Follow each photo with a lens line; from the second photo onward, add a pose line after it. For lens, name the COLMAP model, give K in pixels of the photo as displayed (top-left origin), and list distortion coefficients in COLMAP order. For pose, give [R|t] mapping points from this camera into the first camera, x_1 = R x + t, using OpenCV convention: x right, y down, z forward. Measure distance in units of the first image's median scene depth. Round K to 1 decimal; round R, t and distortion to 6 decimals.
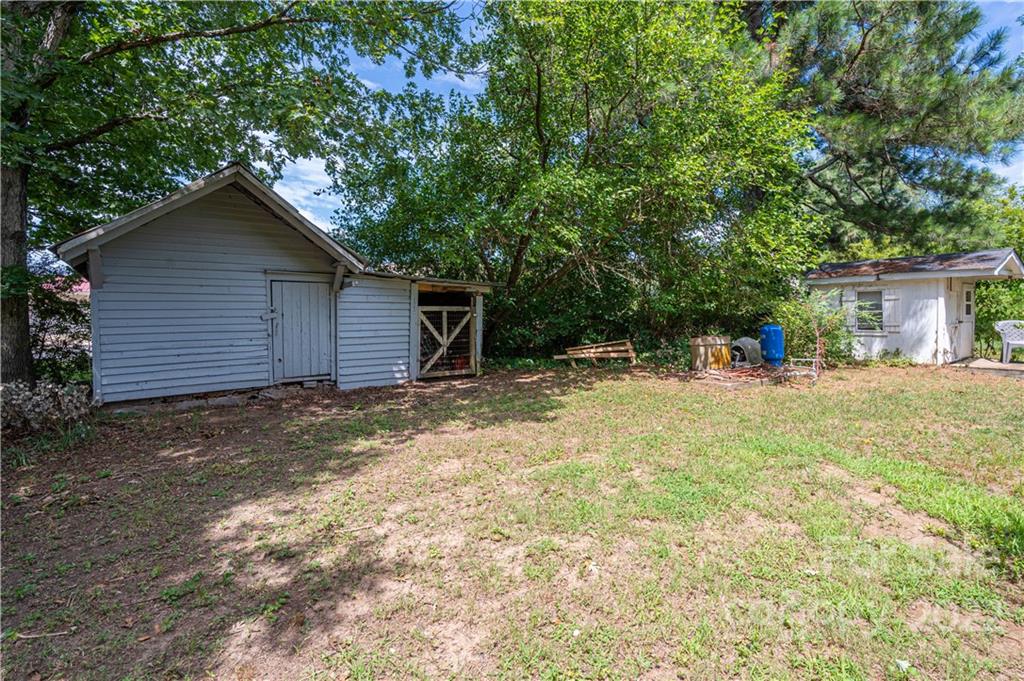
lens RADIAL K [[458.6, 0, 512.5], [0, 458.6, 317.9], [0, 0, 1]] dist [0.000495, 0.000368]
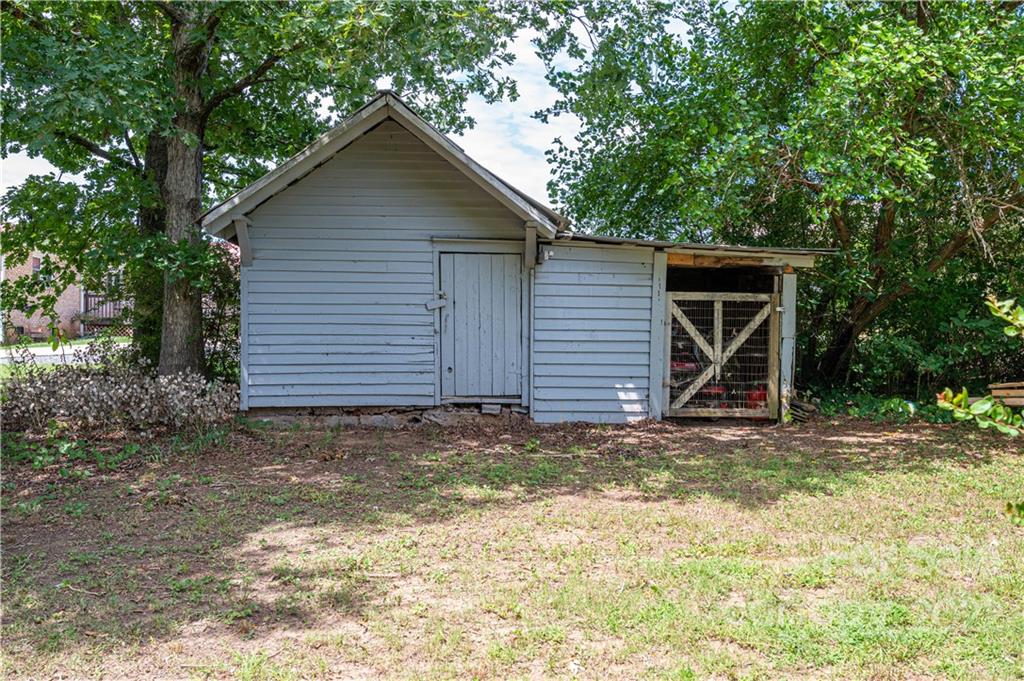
lens RADIAL K [[901.7, 0, 511.1], [0, 901.7, 314.9], [0, 0, 1]] dist [0.005390, -0.000035]
pose [[0.842120, 0.023990, -0.538756, 0.268684], [-0.023181, 0.999697, 0.008280, -0.001429], [0.538791, 0.005516, 0.842421, -0.071825]]
